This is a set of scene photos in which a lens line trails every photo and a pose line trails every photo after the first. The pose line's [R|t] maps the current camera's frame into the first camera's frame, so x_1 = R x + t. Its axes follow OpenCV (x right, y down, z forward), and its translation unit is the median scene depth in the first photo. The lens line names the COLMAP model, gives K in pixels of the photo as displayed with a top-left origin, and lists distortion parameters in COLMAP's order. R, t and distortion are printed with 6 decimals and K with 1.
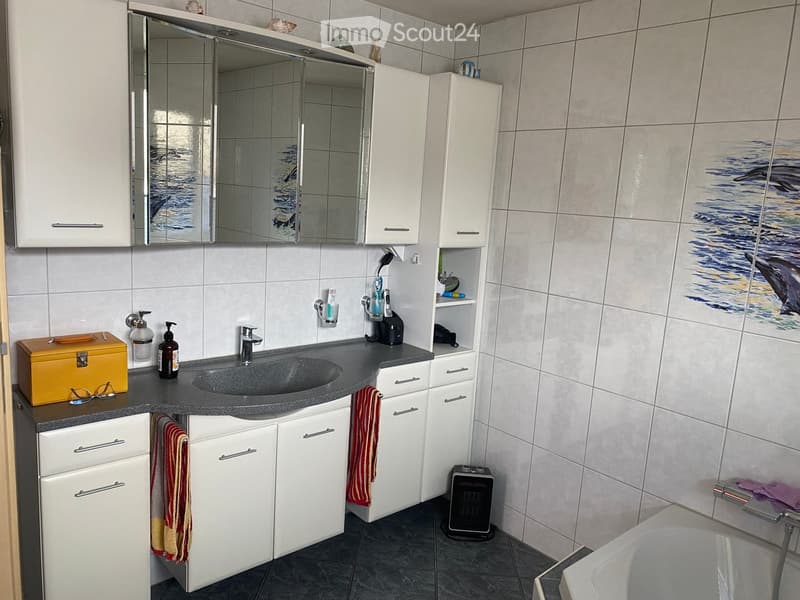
lens RADIAL K [[617.3, 0, 400.2], [0, 617.3, 301.6], [0, 0, 1]] dist [0.031813, 0.000120]
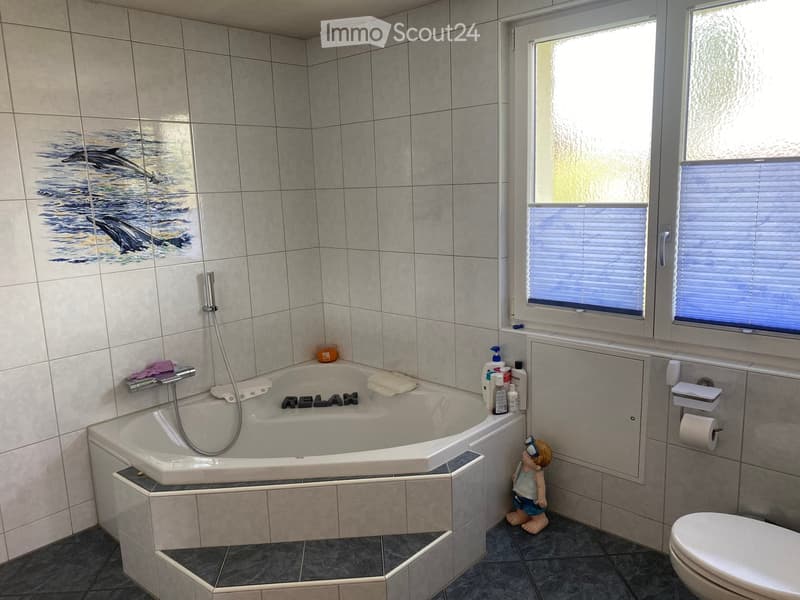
lens RADIAL K [[617.3, 0, 400.3], [0, 617.3, 298.0], [0, 0, 1]] dist [0.031813, 0.000120]
pose [[-0.127218, -0.241959, 0.961910, -0.843346], [0.202070, 0.943129, 0.263959, -0.128388], [-0.971073, 0.227954, -0.071091, 0.480747]]
